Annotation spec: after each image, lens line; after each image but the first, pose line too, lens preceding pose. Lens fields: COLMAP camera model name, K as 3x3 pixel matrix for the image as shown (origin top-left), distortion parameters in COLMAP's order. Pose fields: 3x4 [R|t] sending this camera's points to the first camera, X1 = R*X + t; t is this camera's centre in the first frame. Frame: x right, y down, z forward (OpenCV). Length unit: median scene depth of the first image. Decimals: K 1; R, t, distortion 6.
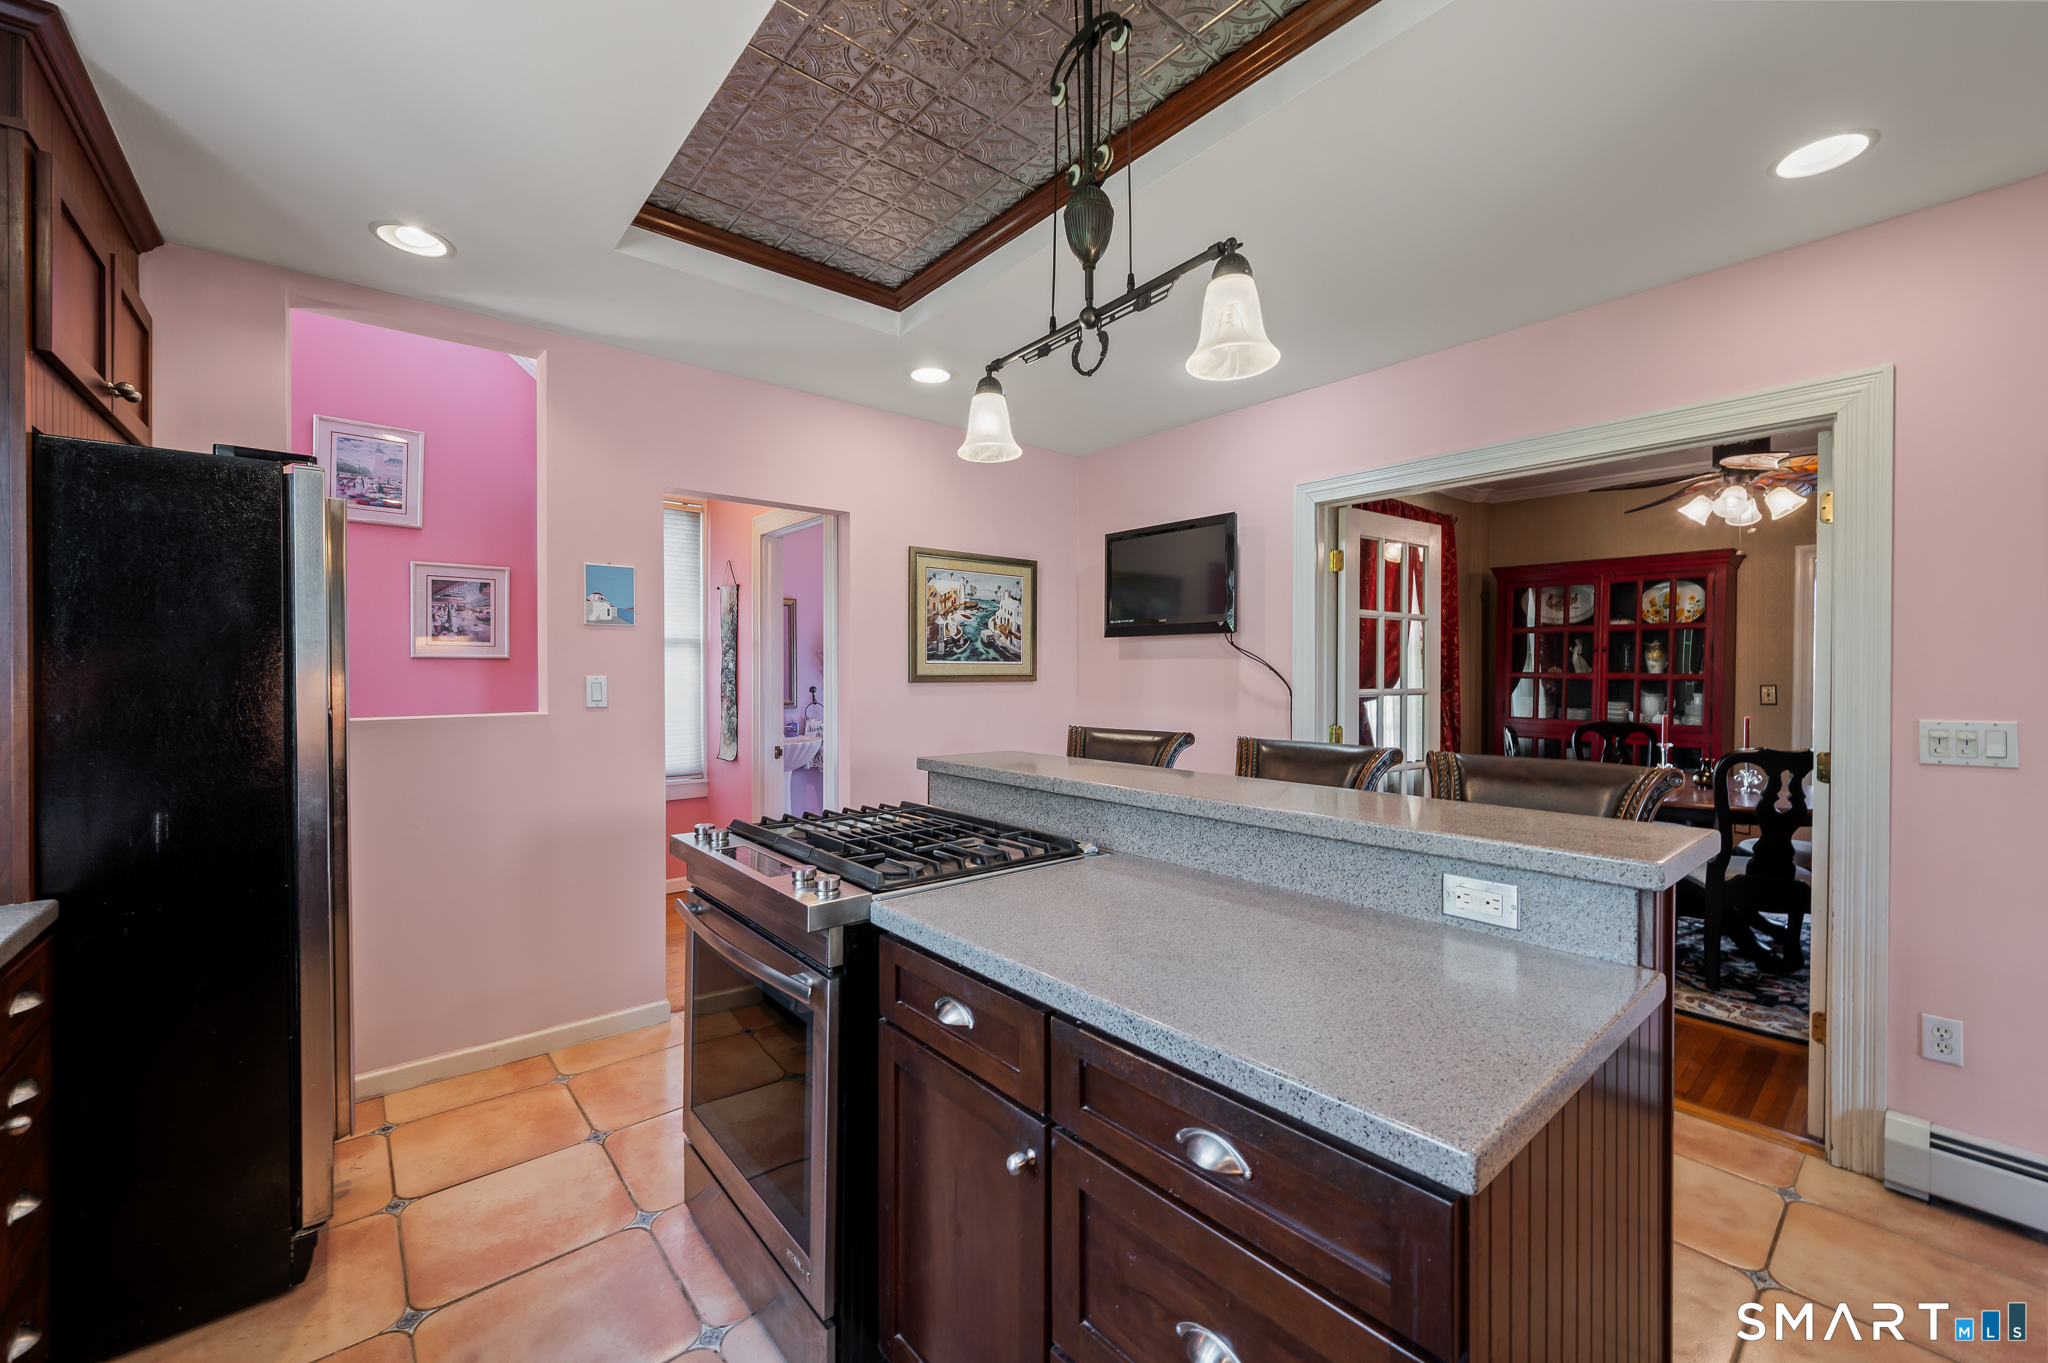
lens RADIAL K [[811.7, 0, 1037.6], [0, 811.7, 673.3], [0, 0, 1]] dist [-0.004159, 0.000468]
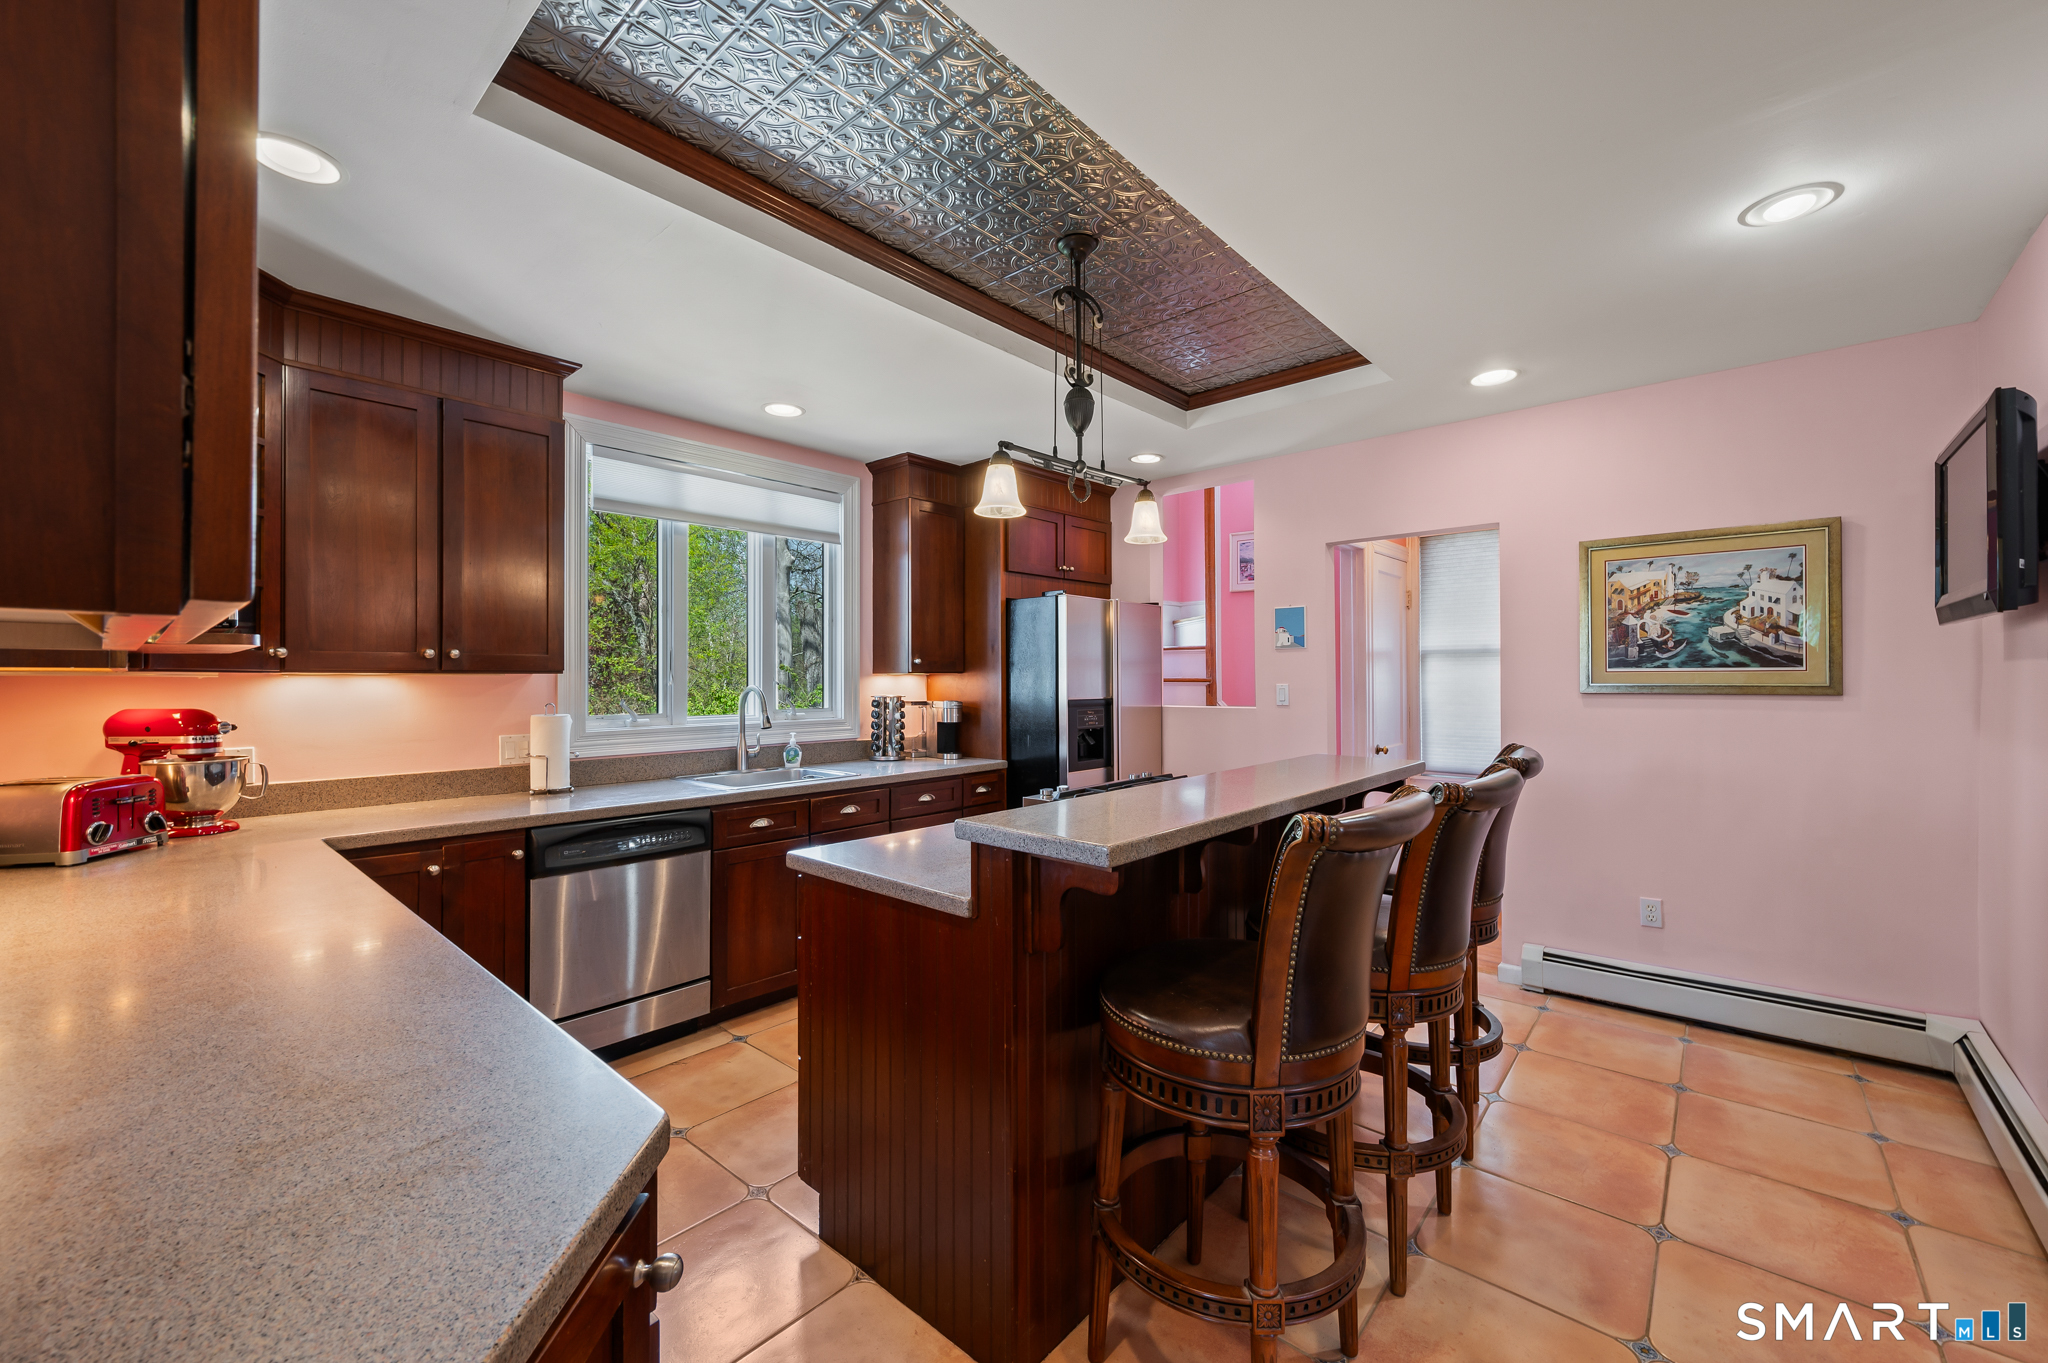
lens RADIAL K [[811.7, 0, 1021.8], [0, 811.7, 676.3], [0, 0, 1]] dist [-0.004159, 0.000468]
pose [[0.123433, -0.001899, -0.992351, 0.637964], [0.001790, 0.999997, -0.001691, -0.006511], [0.992351, -0.001568, 0.123436, 0.263929]]
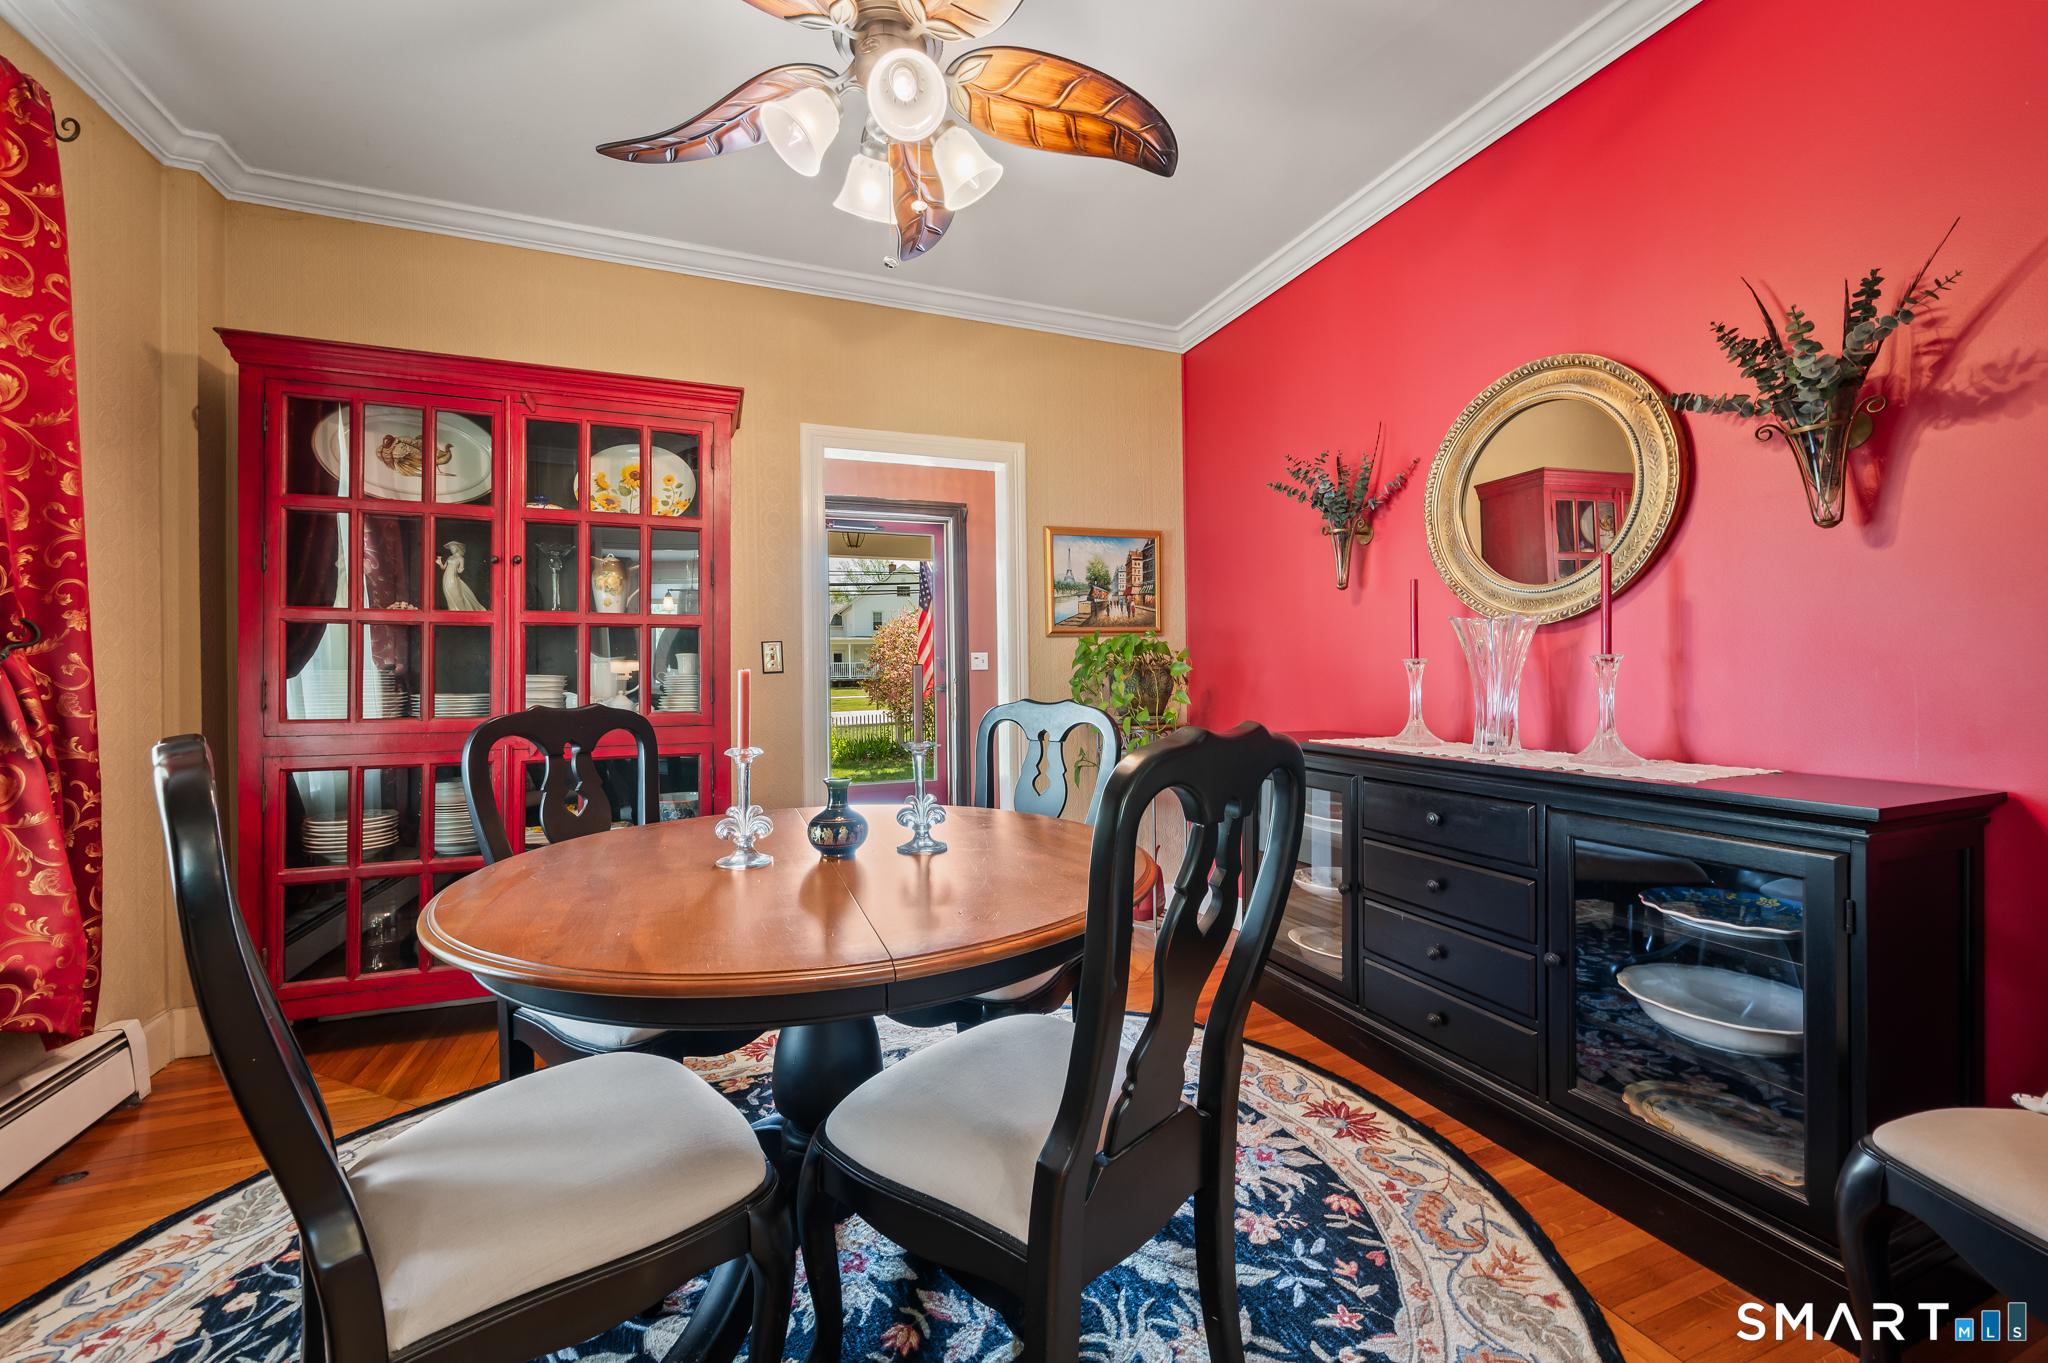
lens RADIAL K [[811.7, 0, 1027.2], [0, 811.7, 675.7], [0, 0, 1]] dist [-0.004159, 0.000468]
pose [[0.329287, -0.002664, 0.944226, 0.506873], [0.018508, 0.999822, -0.003634, 0.061166], [-0.944049, 0.018672, 0.329278, 0.811824]]
